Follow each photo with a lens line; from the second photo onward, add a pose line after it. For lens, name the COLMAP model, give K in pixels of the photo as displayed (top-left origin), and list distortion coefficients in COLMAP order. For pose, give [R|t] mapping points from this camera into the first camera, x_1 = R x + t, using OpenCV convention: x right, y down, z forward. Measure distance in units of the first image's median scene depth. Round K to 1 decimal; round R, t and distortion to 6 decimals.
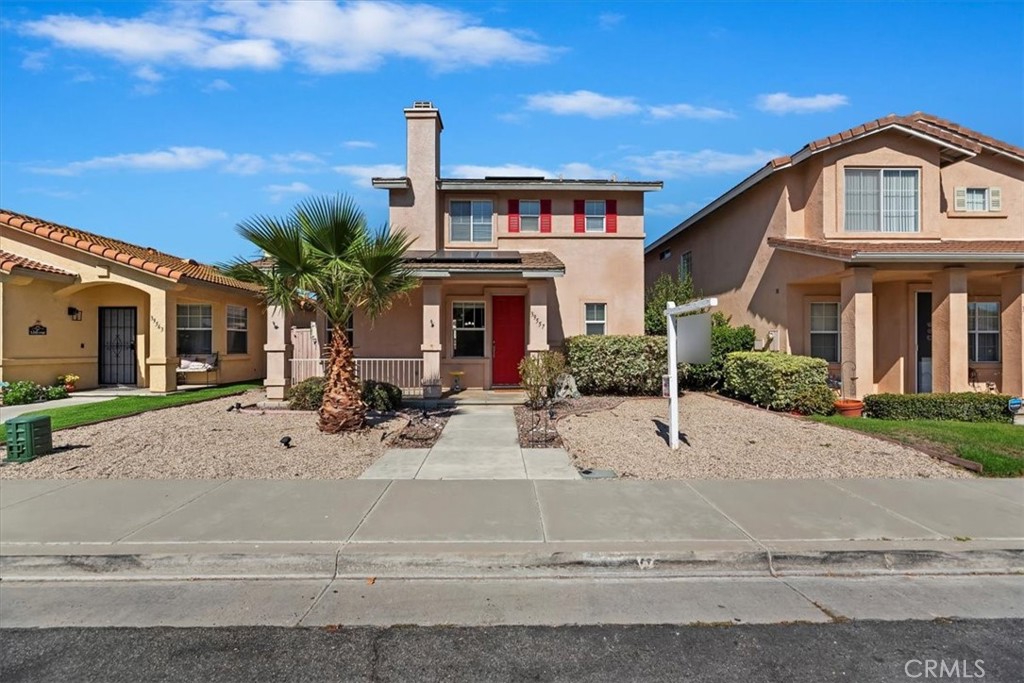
lens RADIAL K [[423.2, 0, 510.8], [0, 423.2, 340.9], [0, 0, 1]] dist [-0.000318, -0.000707]
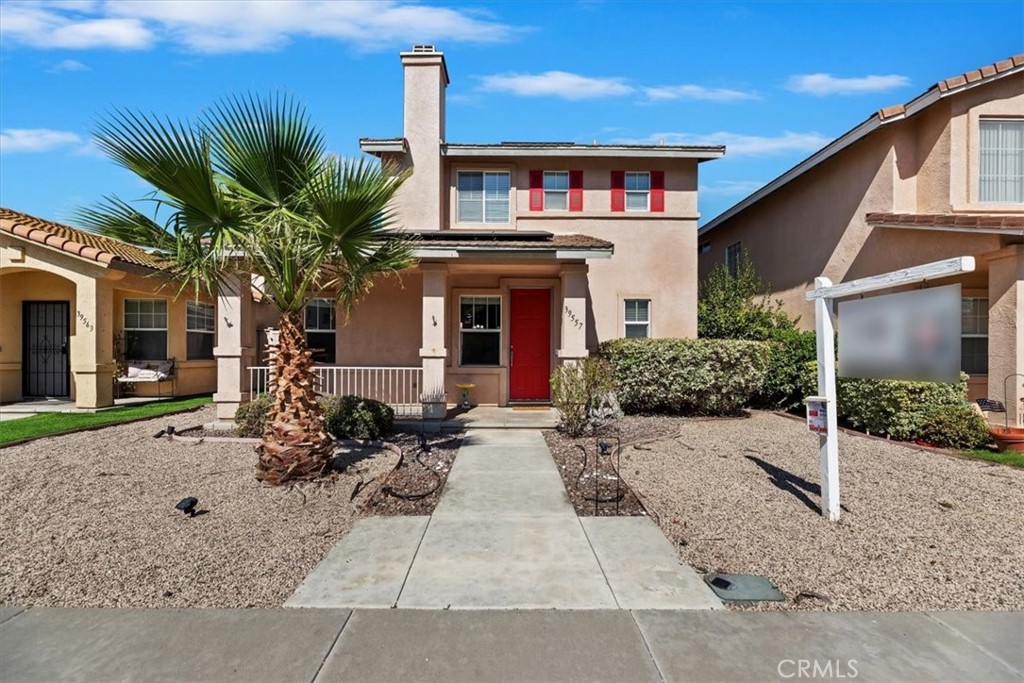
lens RADIAL K [[423.2, 0, 510.5], [0, 423.2, 350.3], [0, 0, 1]] dist [-0.000318, -0.000707]
pose [[0.999954, 0.005122, -0.008067, -0.040581], [-0.005100, 0.999983, 0.002724, 0.007996], [0.008081, -0.002683, 0.999964, 0.228215]]
